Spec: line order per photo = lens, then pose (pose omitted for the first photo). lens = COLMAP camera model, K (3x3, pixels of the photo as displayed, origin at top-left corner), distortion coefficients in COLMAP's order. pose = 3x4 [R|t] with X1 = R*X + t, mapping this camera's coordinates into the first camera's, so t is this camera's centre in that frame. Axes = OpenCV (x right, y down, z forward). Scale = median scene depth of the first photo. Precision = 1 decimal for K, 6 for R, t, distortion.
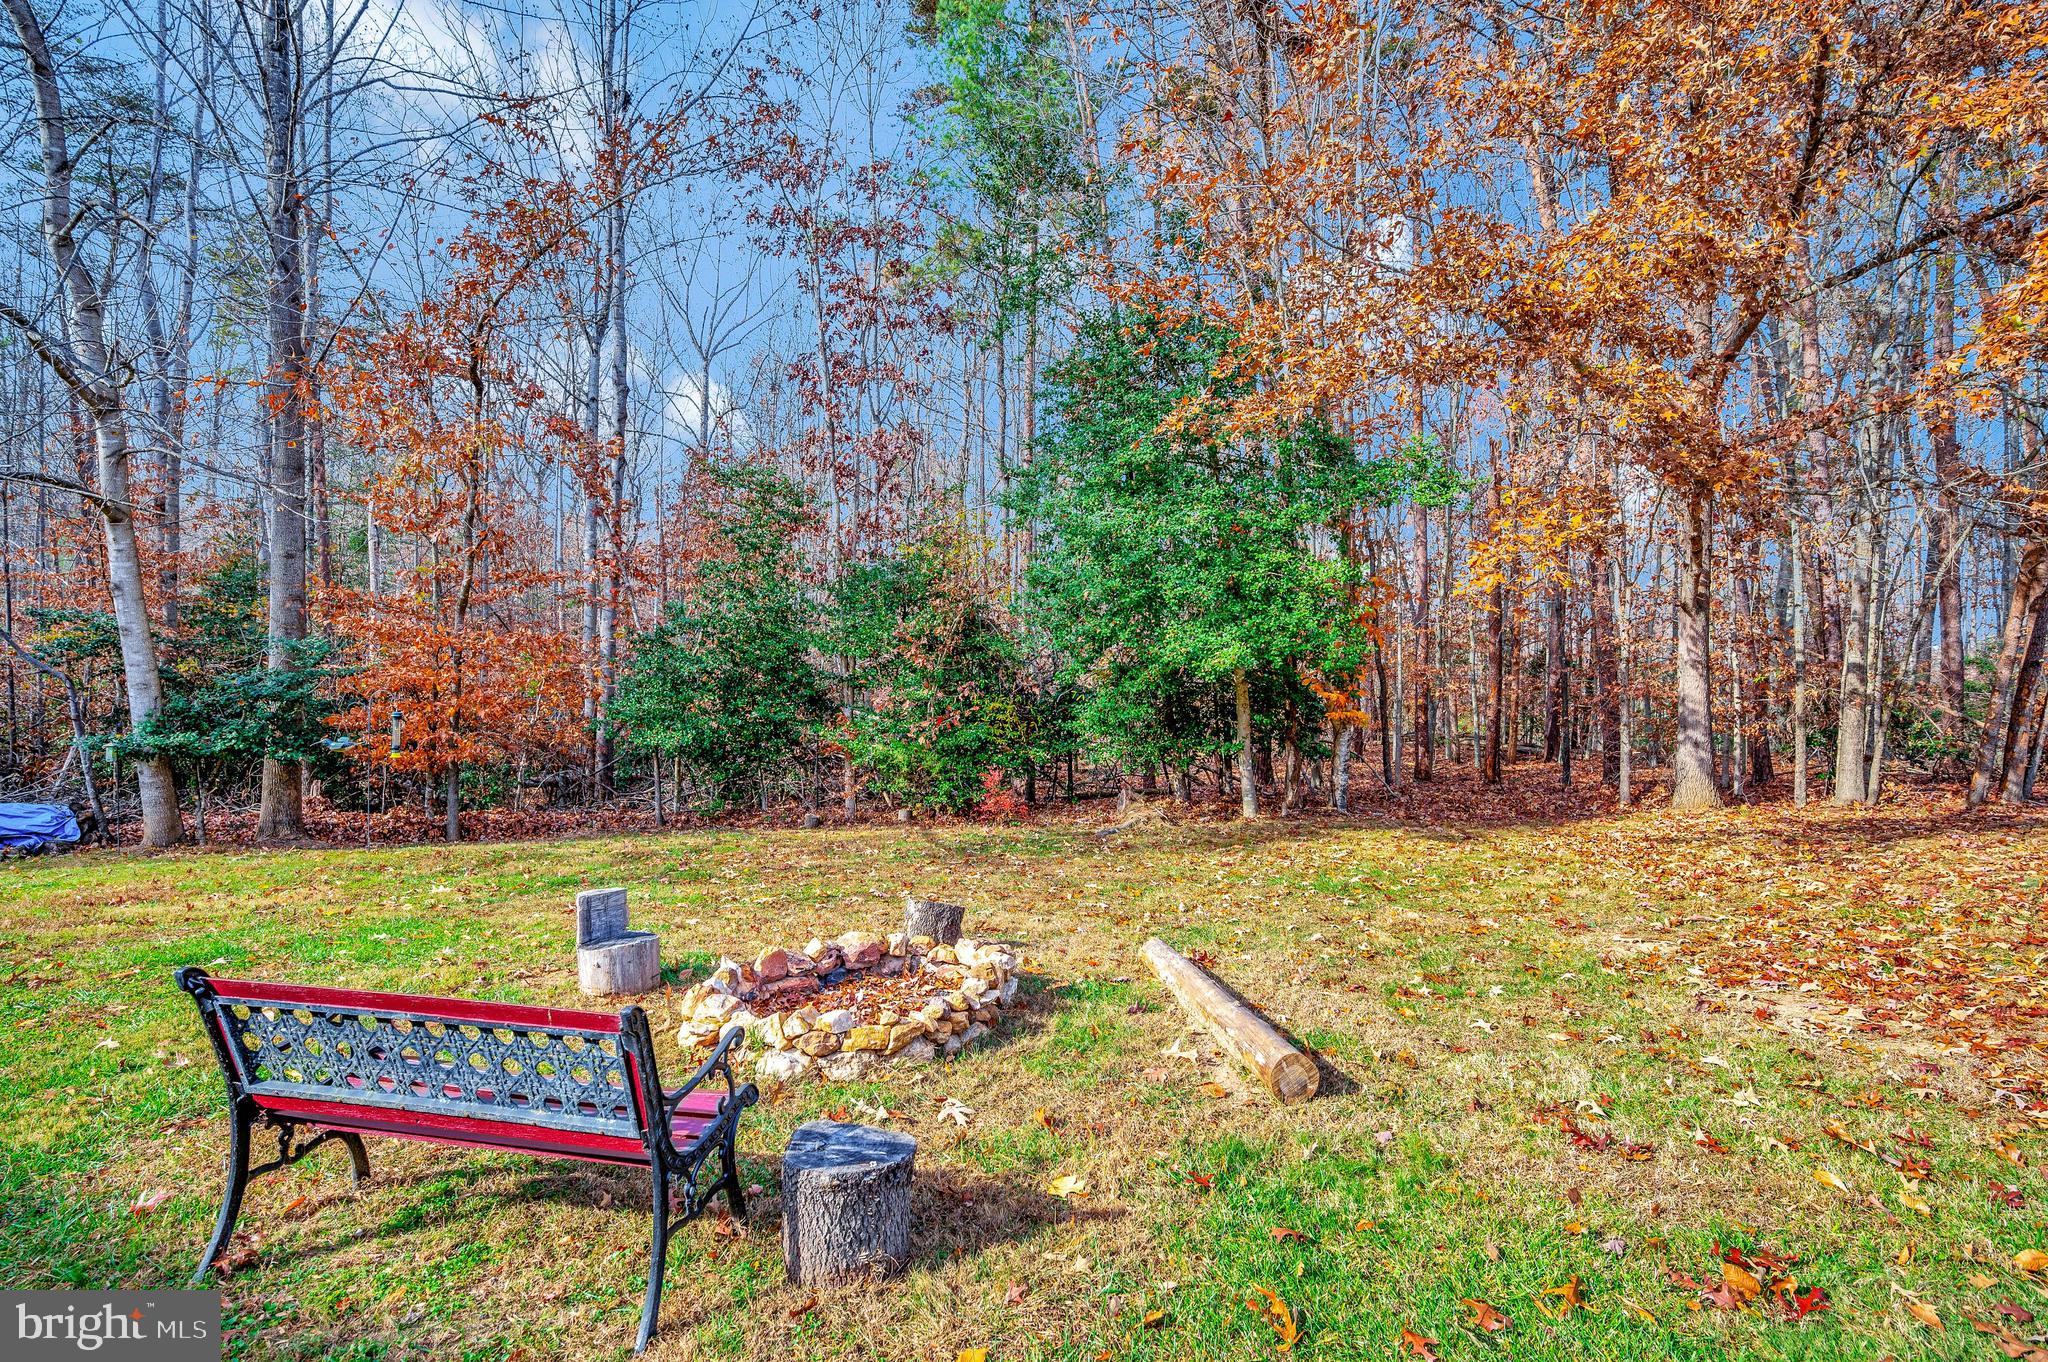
lens RADIAL K [[974.9, 0, 1081.2], [0, 974.9, 683.9], [0, 0, 1]] dist [-0.003834, 0.000351]
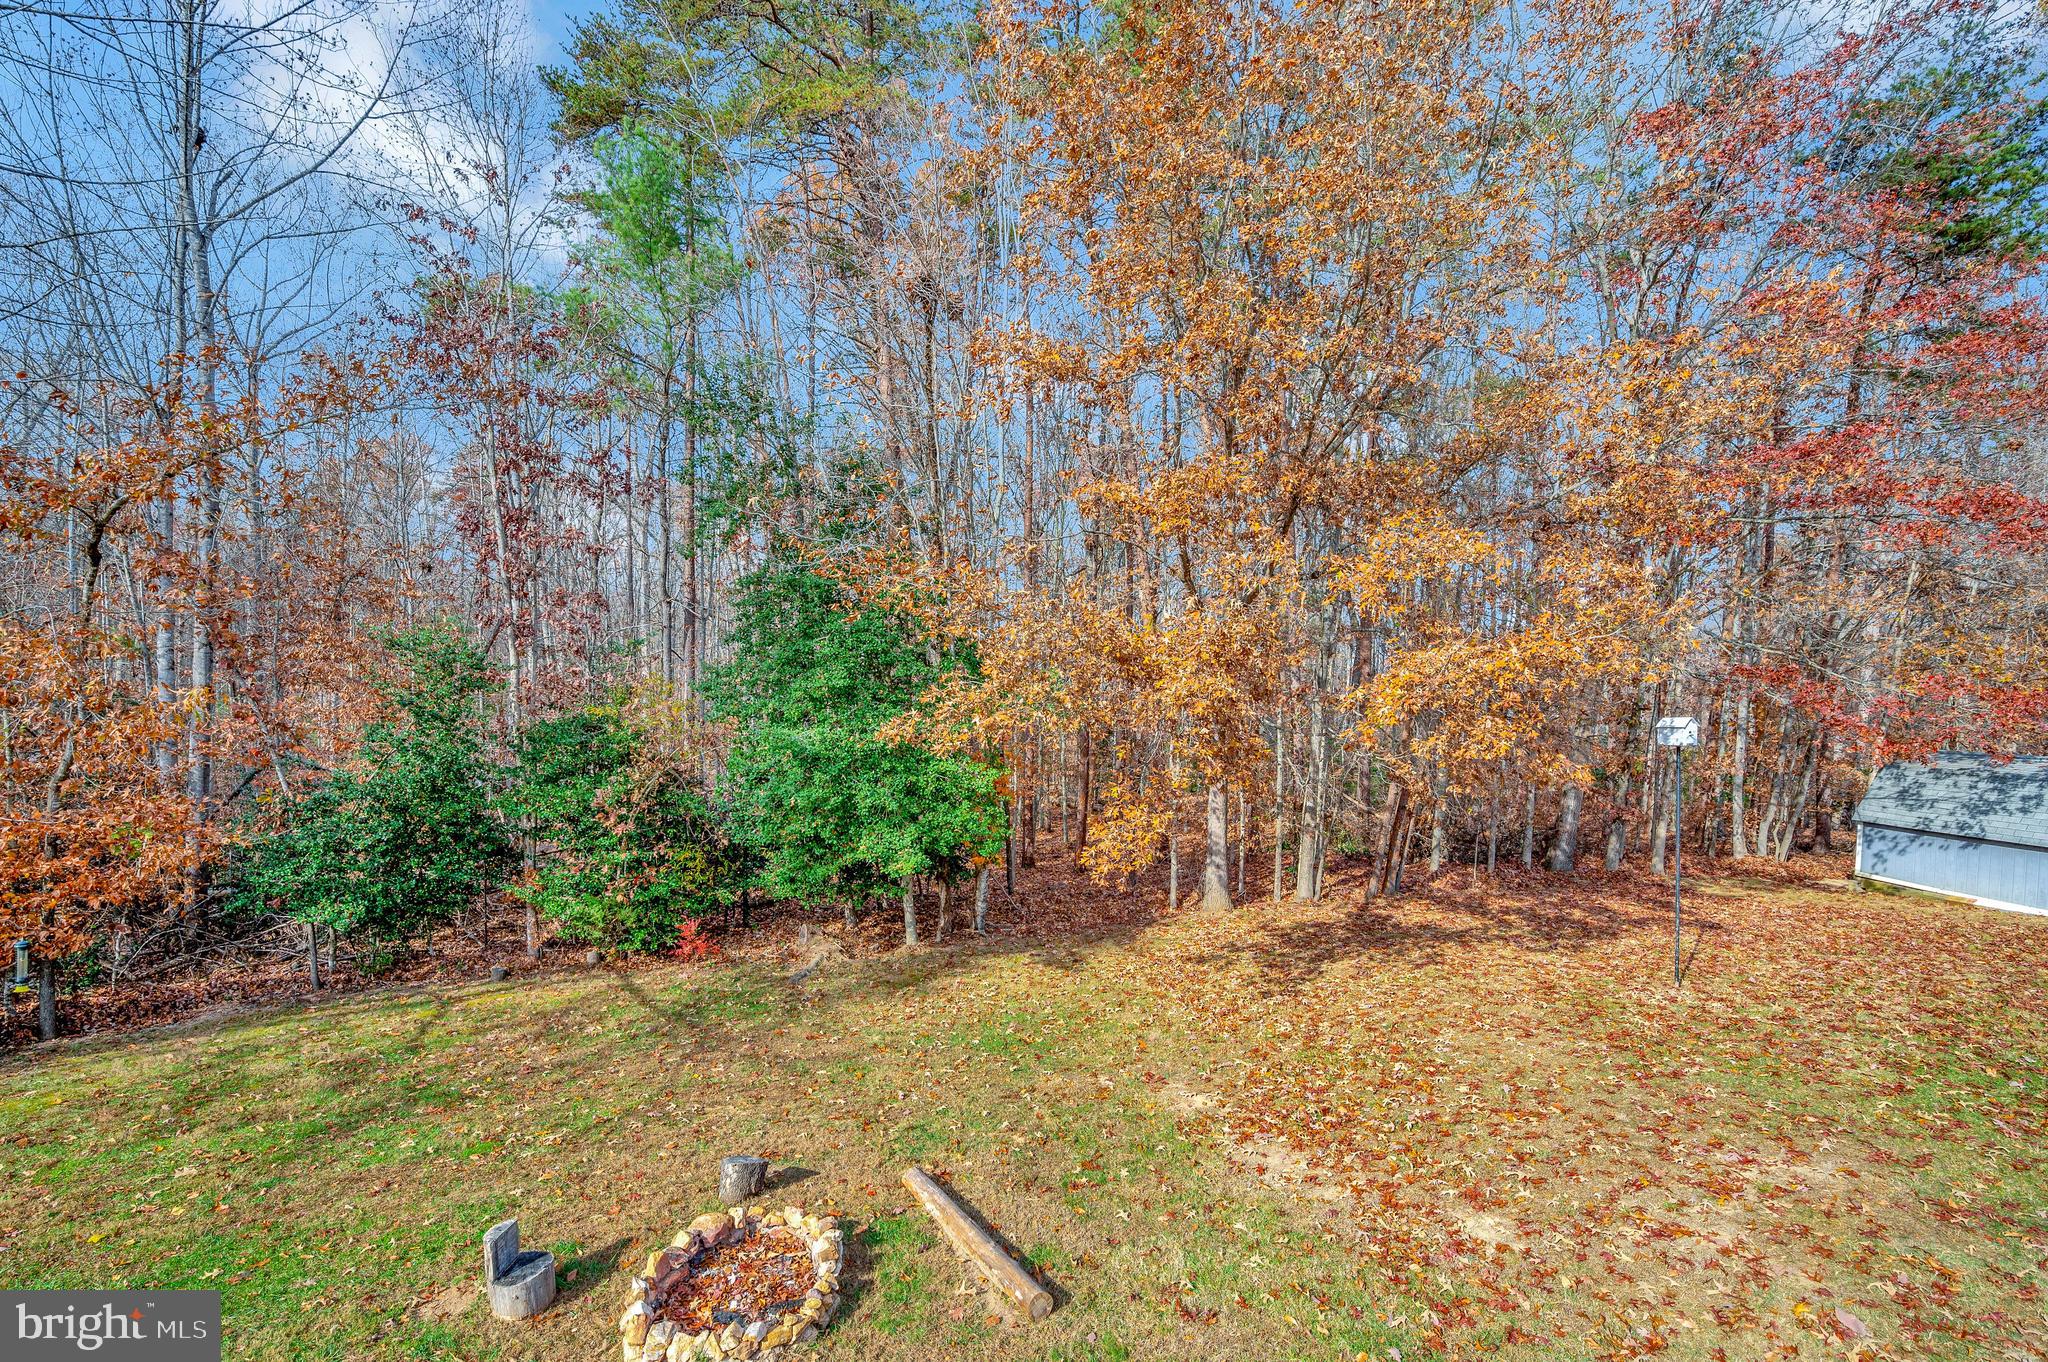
lens RADIAL K [[926.3, 0, 1032.1], [0, 926.3, 692.5], [0, 0, 1]] dist [-0.000768, -0.000259]
pose [[0.928990, -0.001038, 0.370102, -0.127858], [-0.011548, 0.999428, 0.031790, -0.234617], [-0.369923, -0.033807, 0.928447, -0.158181]]
